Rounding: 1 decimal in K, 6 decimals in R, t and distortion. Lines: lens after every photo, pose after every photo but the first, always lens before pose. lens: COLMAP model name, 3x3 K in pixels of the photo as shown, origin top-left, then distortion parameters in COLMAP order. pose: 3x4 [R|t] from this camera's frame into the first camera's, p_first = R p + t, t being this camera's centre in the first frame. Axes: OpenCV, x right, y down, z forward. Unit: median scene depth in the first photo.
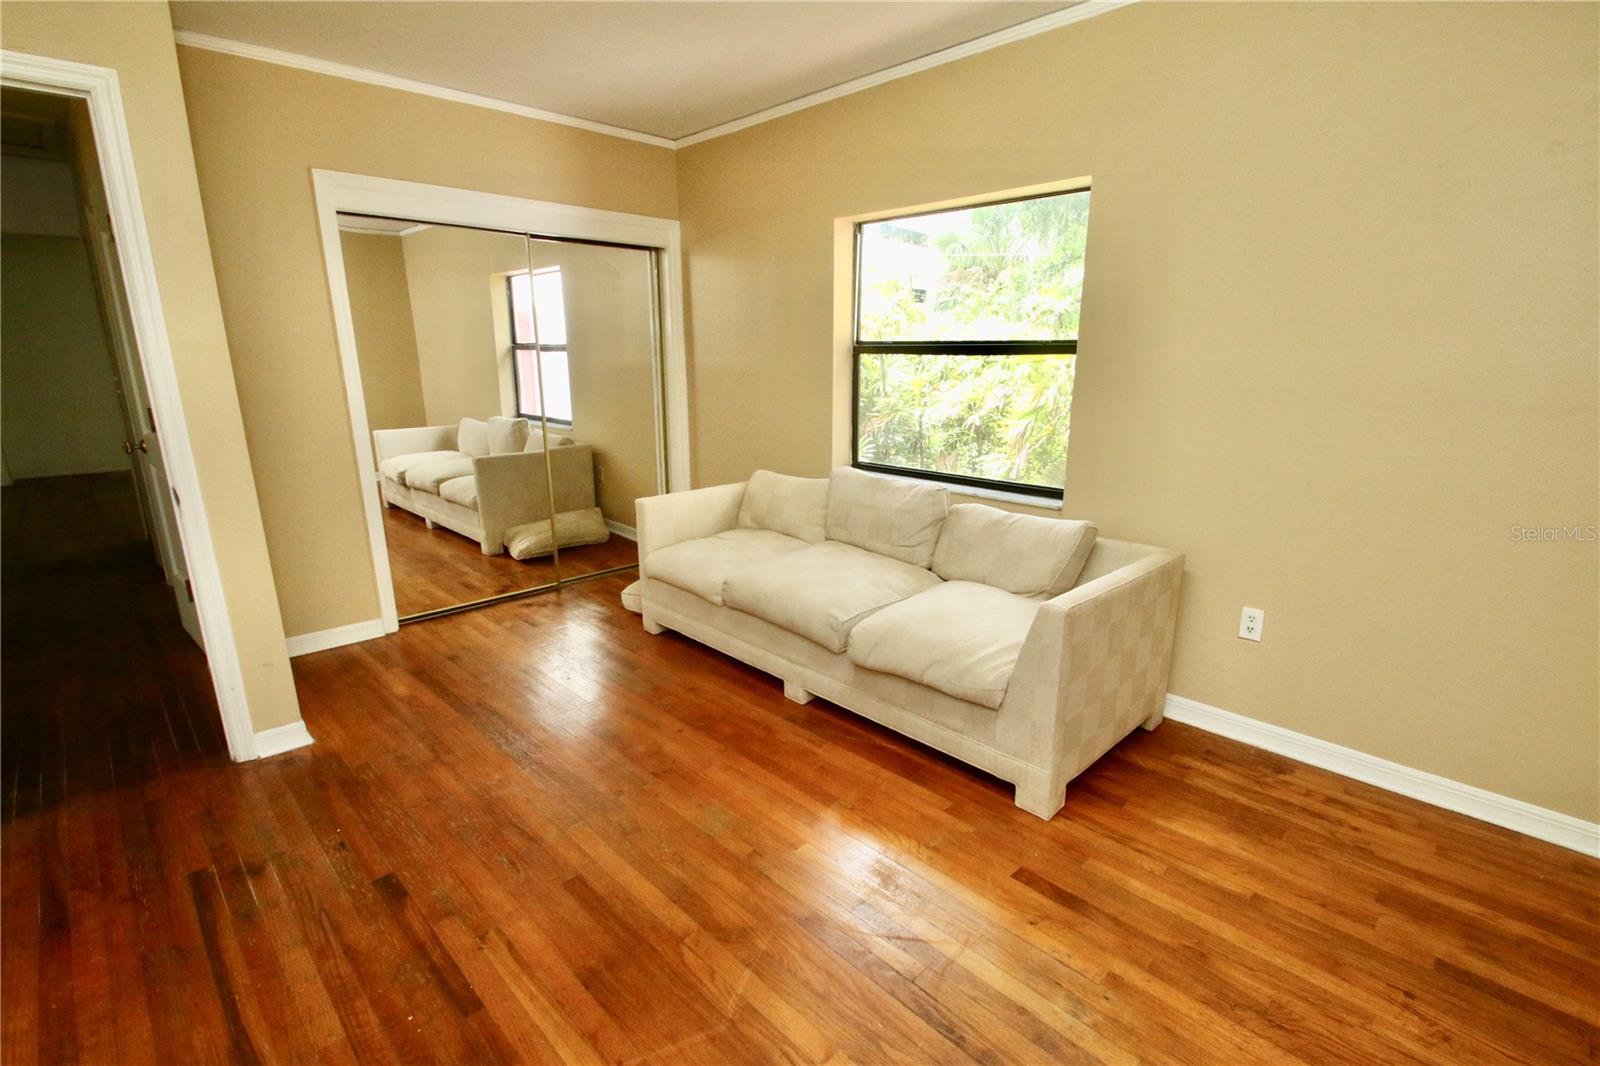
lens RADIAL K [[738.2, 0, 799.2], [0, 738.2, 534.3], [0, 0, 1]] dist [-0.005877, -0.000222]
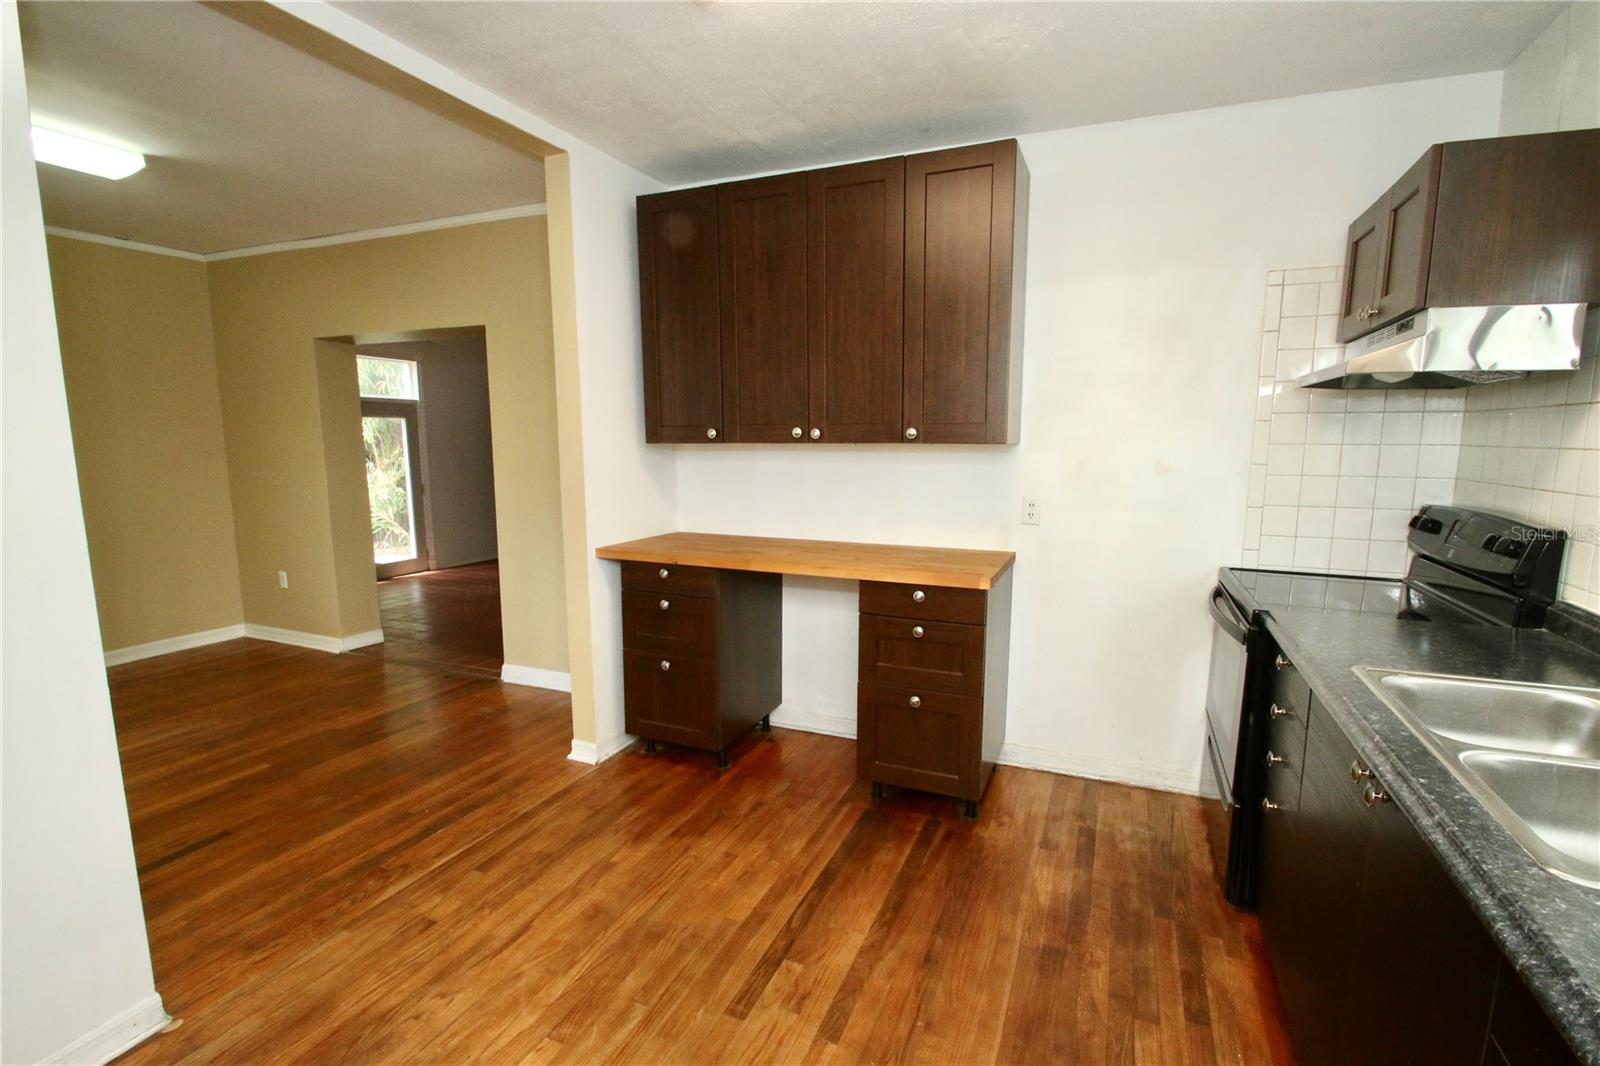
lens RADIAL K [[738.2, 0, 808.6], [0, 738.2, 542.4], [0, 0, 1]] dist [-0.005877, -0.000222]
pose [[-0.378098, -0.136365, 0.915667, -1.446040], [0.219256, 0.947761, 0.231680, 0.002294], [-0.899427, 0.288363, -0.328448, -0.099187]]
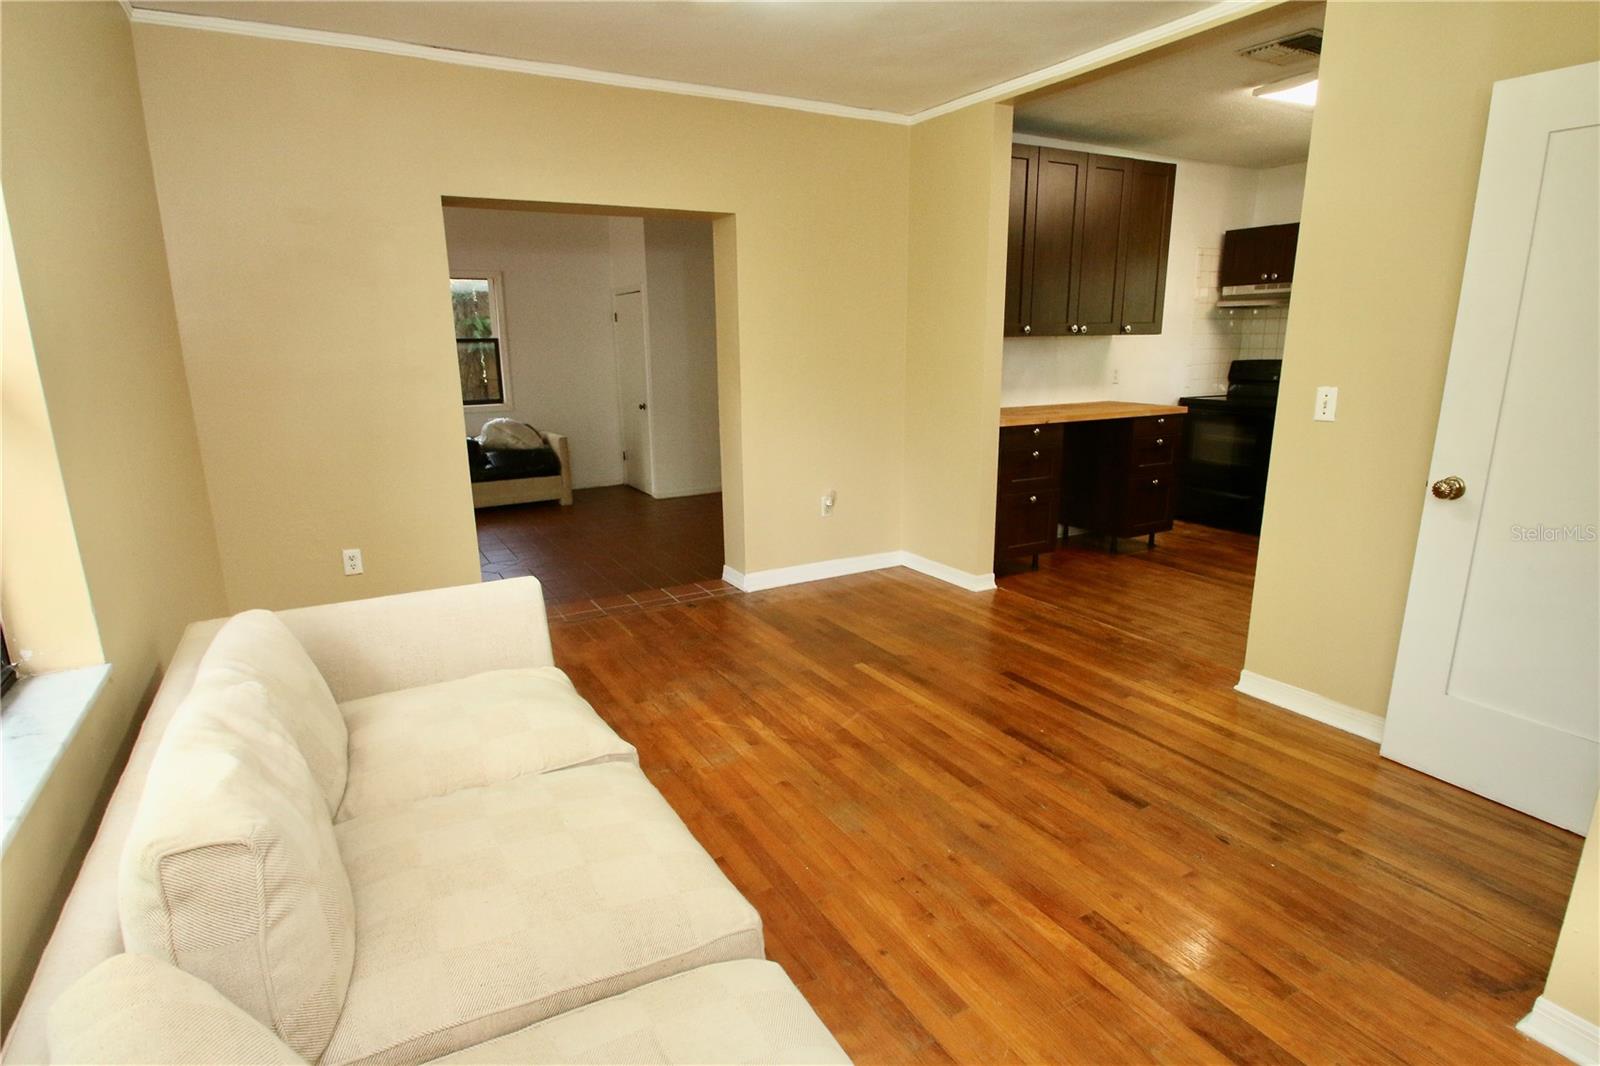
lens RADIAL K [[852.9, 0, 812.7], [0, 852.9, 538.4], [0, 0, 1]] dist [-0.004502, 0.000270]
pose [[-0.967348, -0.052103, 0.248037, -0.289250], [0.067061, 0.891145, 0.448734, -0.397833], [-0.244417, 0.450716, -0.858554, 1.584166]]
